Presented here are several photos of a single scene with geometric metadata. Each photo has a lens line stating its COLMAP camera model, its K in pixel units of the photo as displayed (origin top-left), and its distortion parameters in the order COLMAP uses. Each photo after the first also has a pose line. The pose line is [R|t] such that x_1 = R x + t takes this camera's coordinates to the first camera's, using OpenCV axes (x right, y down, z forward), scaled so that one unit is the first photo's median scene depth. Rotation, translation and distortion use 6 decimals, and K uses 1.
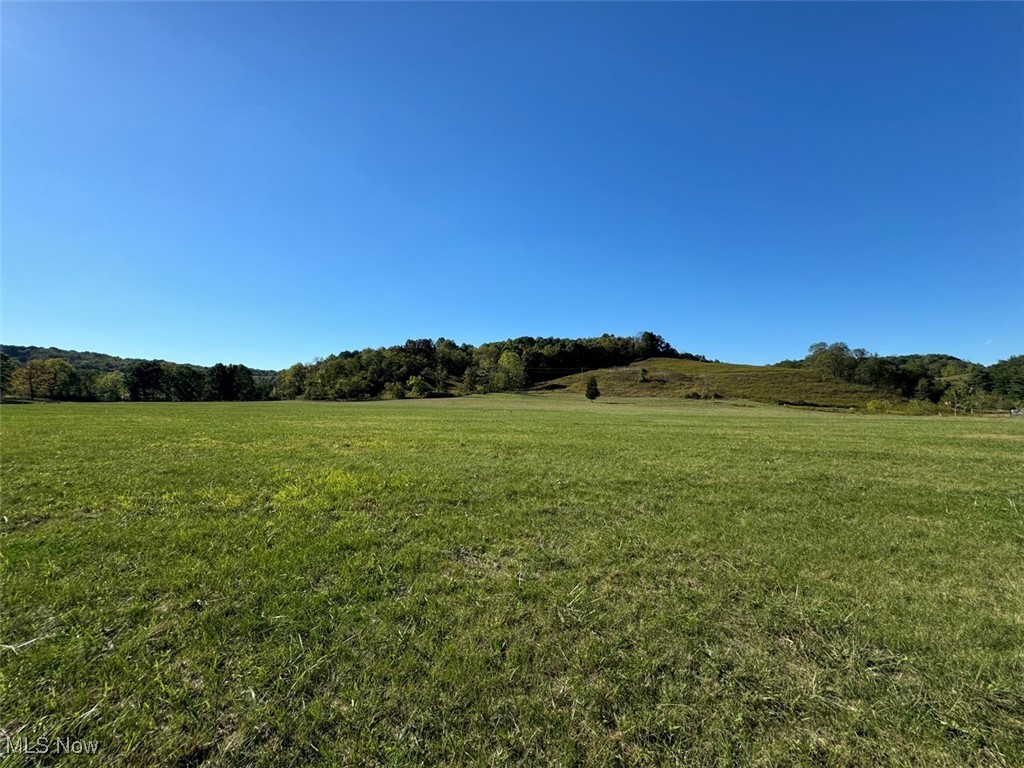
lens RADIAL K [[408.8, 0, 512.0], [0, 408.8, 384.0], [0, 0, 1]] dist [-0.000921, -0.000492]
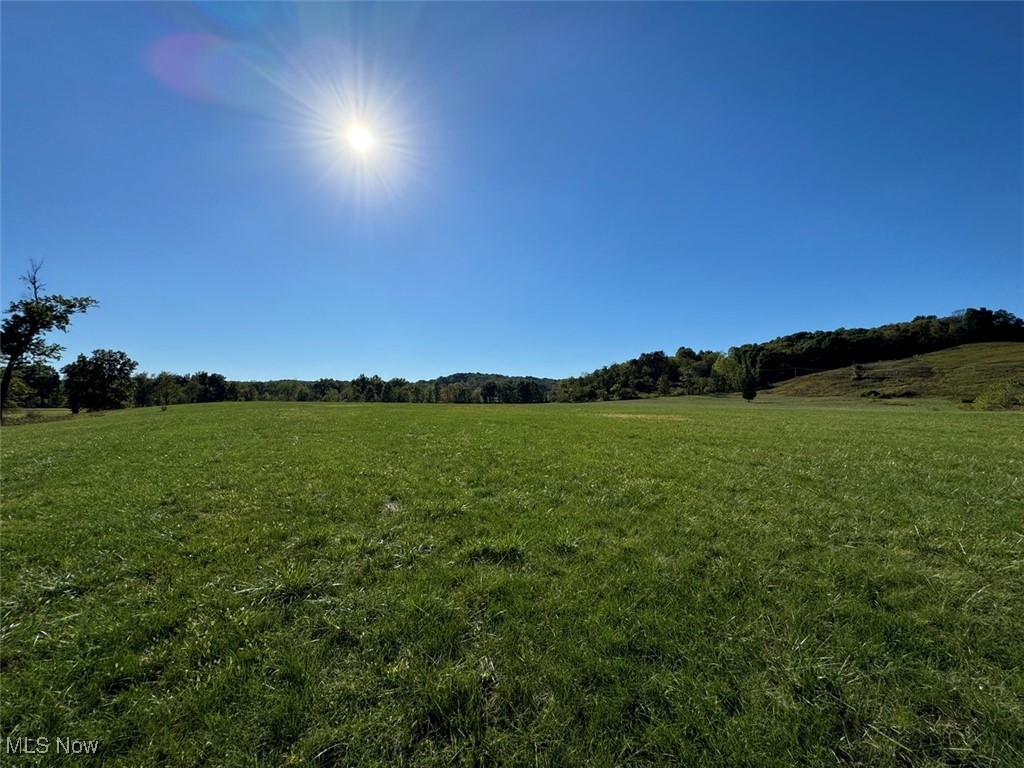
lens RADIAL K [[408.8, 0, 512.0], [0, 408.8, 384.0], [0, 0, 1]] dist [-0.000921, -0.000492]
pose [[0.701519, -0.039914, -0.711532, 0.403320], [0.032306, 0.999185, -0.024198, 0.001712], [0.711918, -0.006012, 0.702237, -0.173022]]
